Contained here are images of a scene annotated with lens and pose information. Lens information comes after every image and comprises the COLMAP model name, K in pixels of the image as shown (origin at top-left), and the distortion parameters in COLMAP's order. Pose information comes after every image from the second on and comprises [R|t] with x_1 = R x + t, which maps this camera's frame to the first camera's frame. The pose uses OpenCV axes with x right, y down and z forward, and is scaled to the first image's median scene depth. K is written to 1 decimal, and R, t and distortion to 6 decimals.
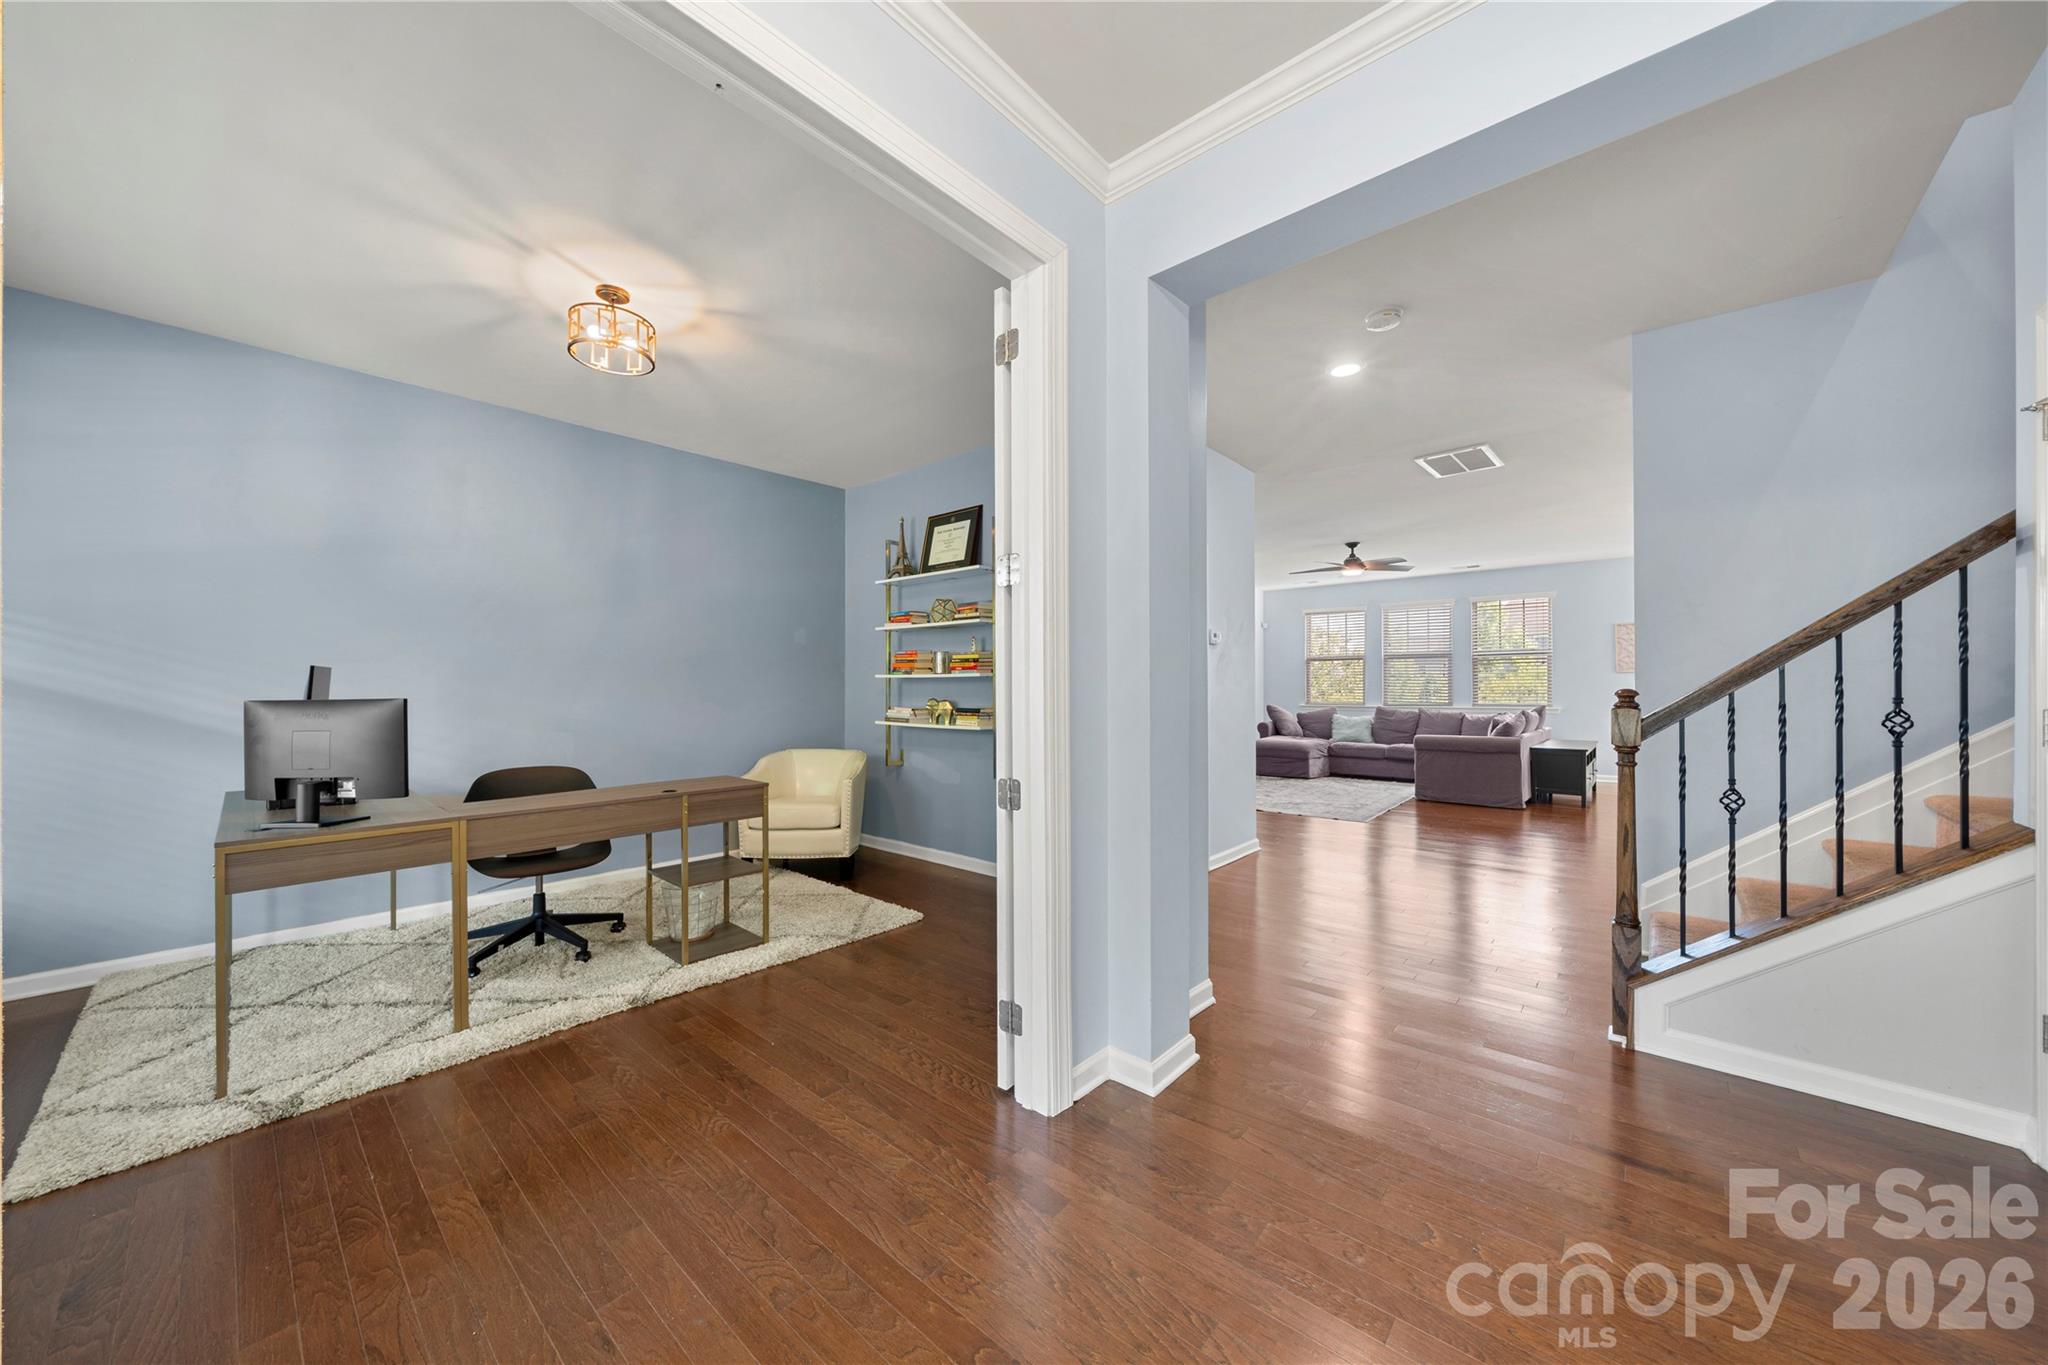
lens RADIAL K [[717.9, 0, 1016.2], [0, 717.9, 686.9], [0, 0, 1]] dist [-0.000692, -0.000053]
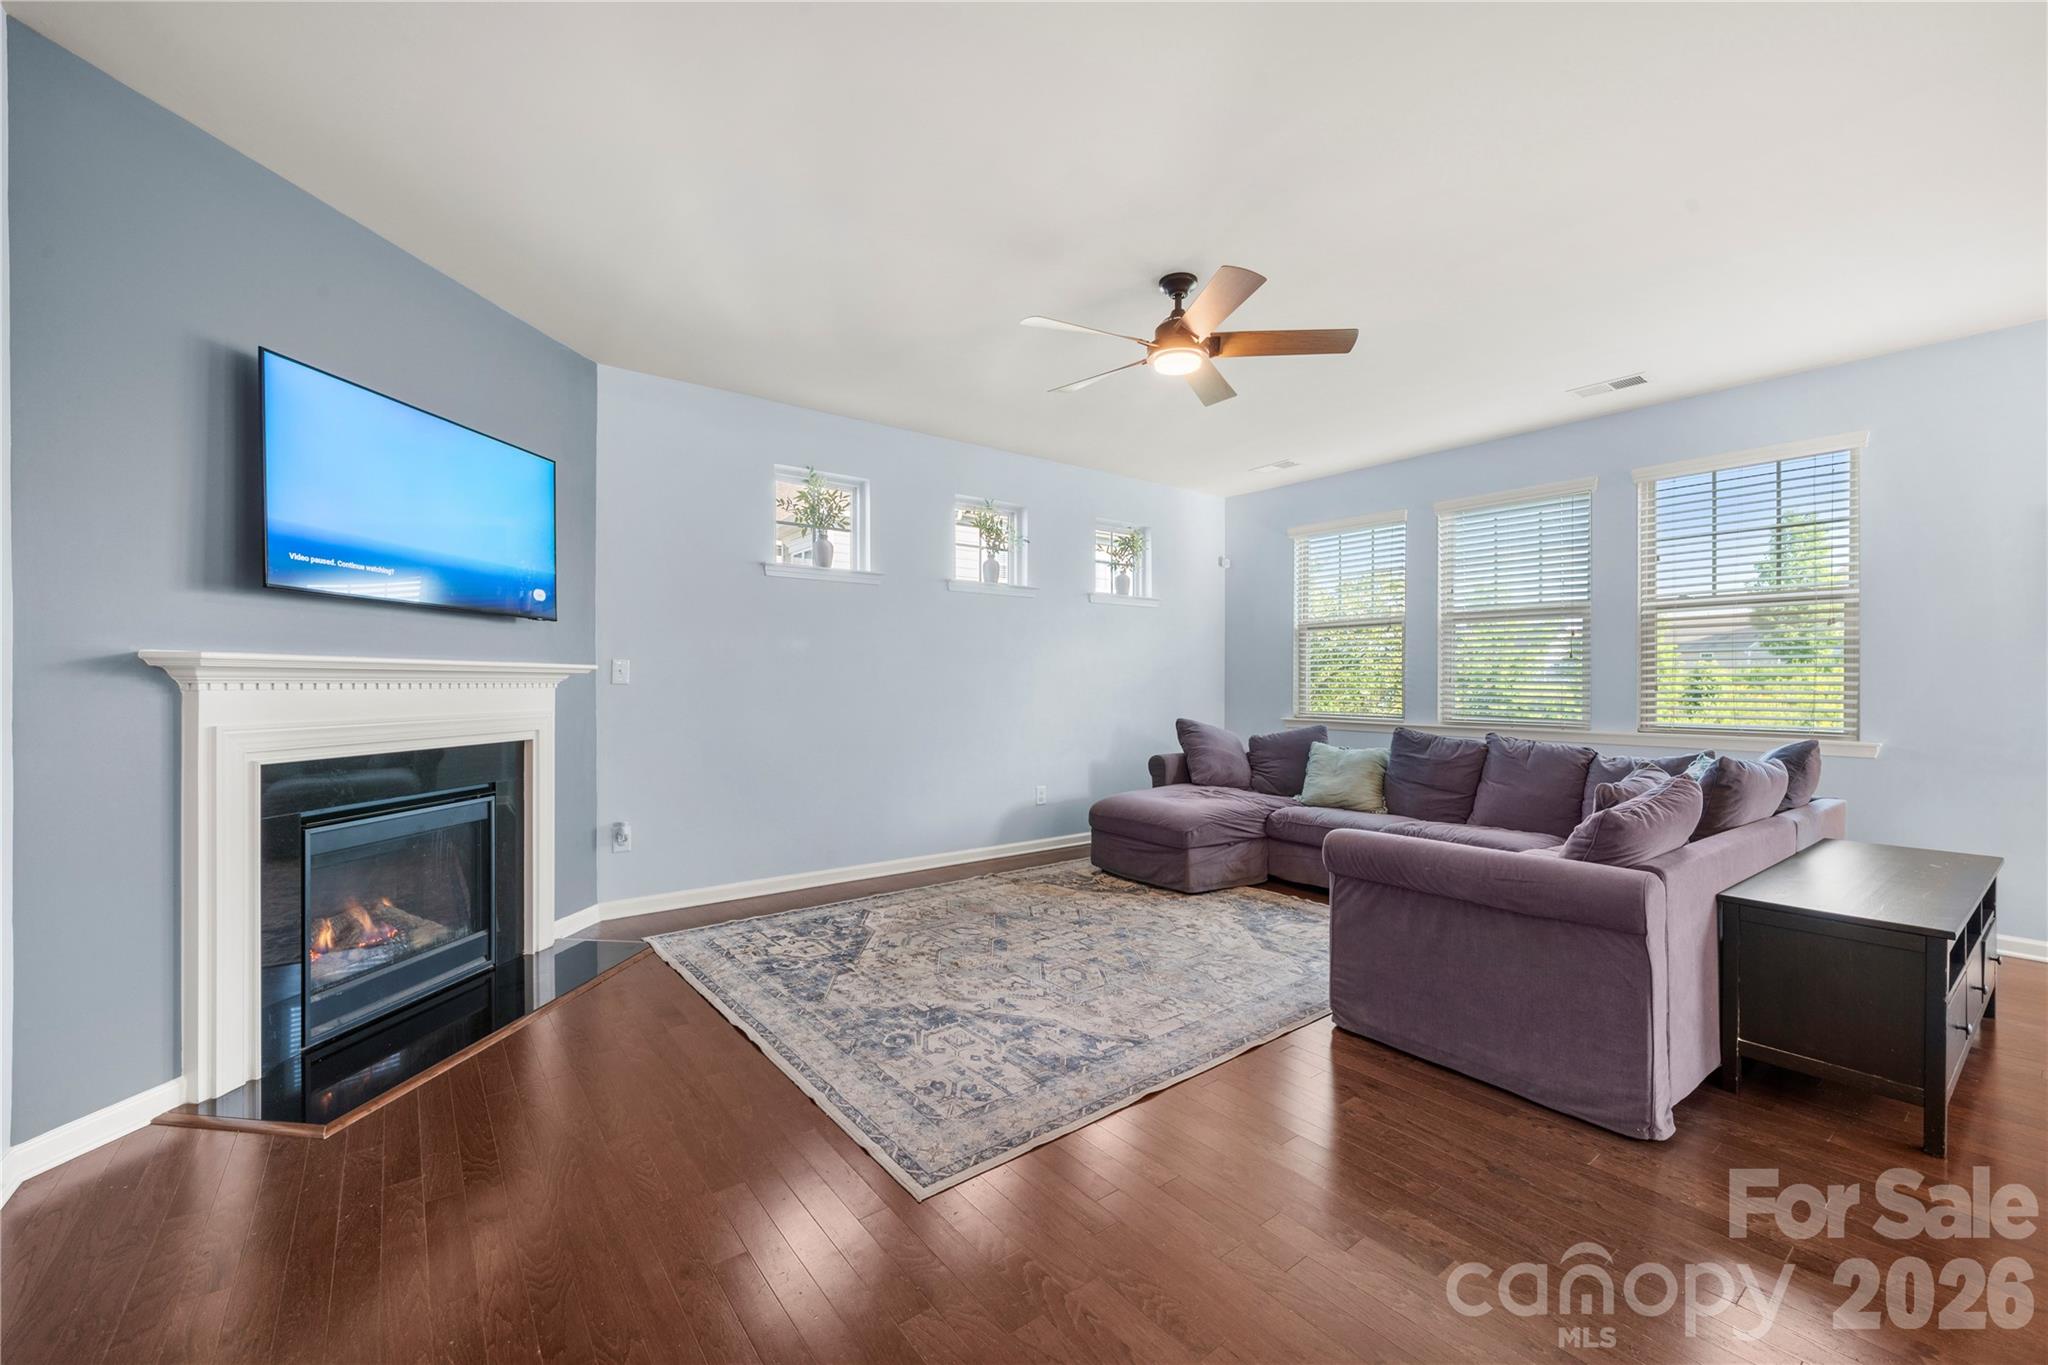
lens RADIAL K [[826.7, 0, 1024.0], [0, 826.7, 682.5], [0, 0, 1]] dist [0.000408, 0.000054]
pose [[0.982356, 0.008424, -0.186831, 0.388580], [-0.007743, 0.999960, 0.004376, -0.000622], [0.186860, -0.002853, 0.982382, 0.478857]]
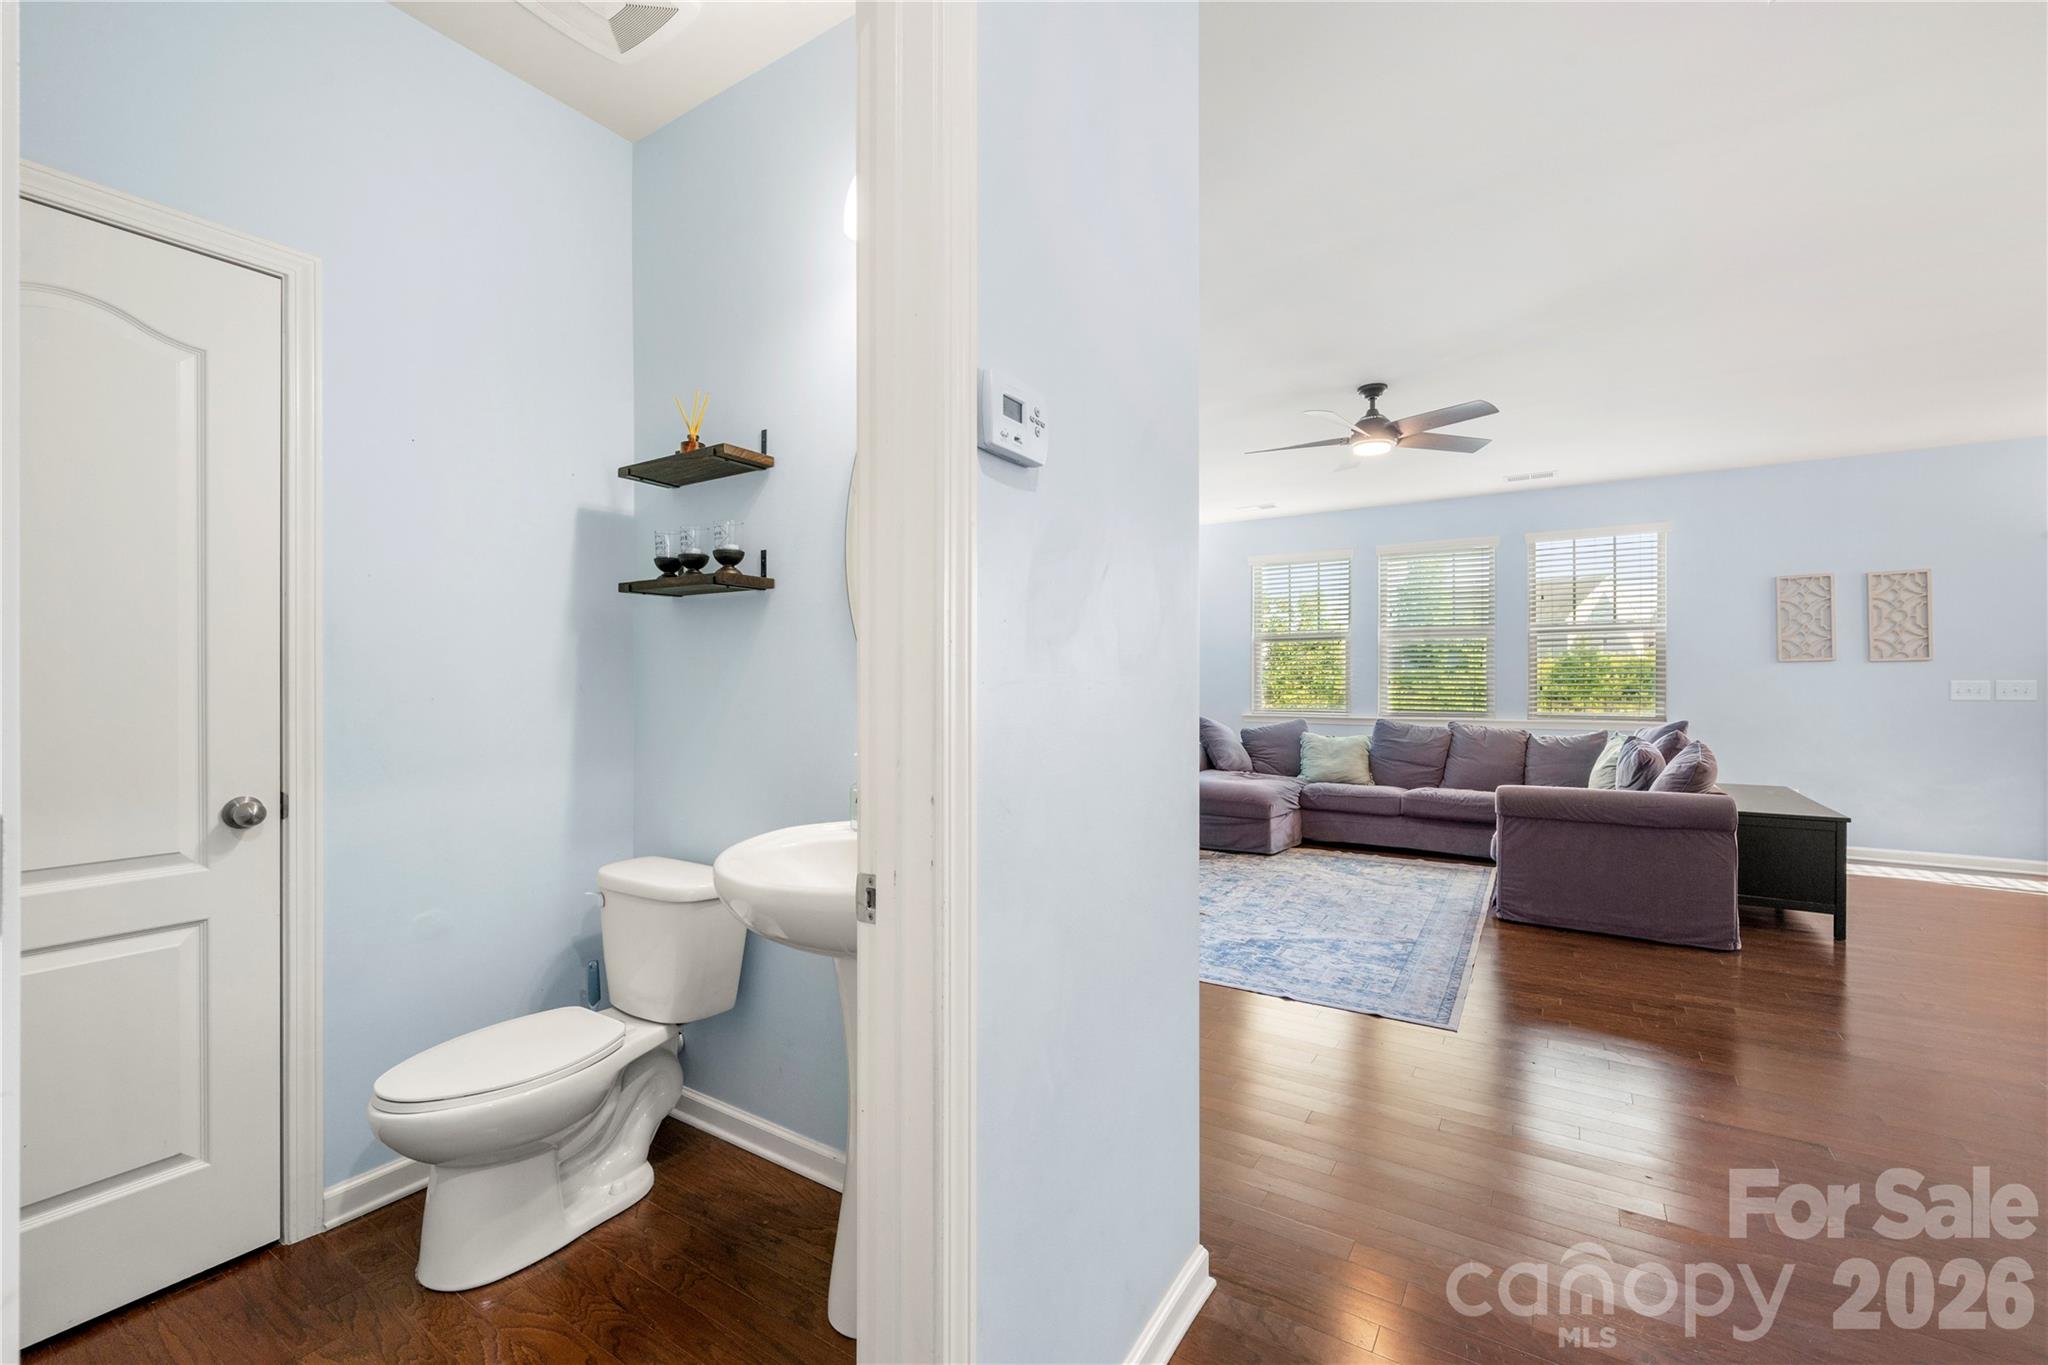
lens RADIAL K [[852.4, 0, 1024.0], [0, 852.4, 682.5], [0, 0, 1]] dist [0.000510, 0.000049]
pose [[0.987396, 0.006512, 0.158137, 0.121438], [-0.006385, 0.999979, -0.001312, 0.000807], [-0.158142, 0.000286, 0.987416, 0.388785]]
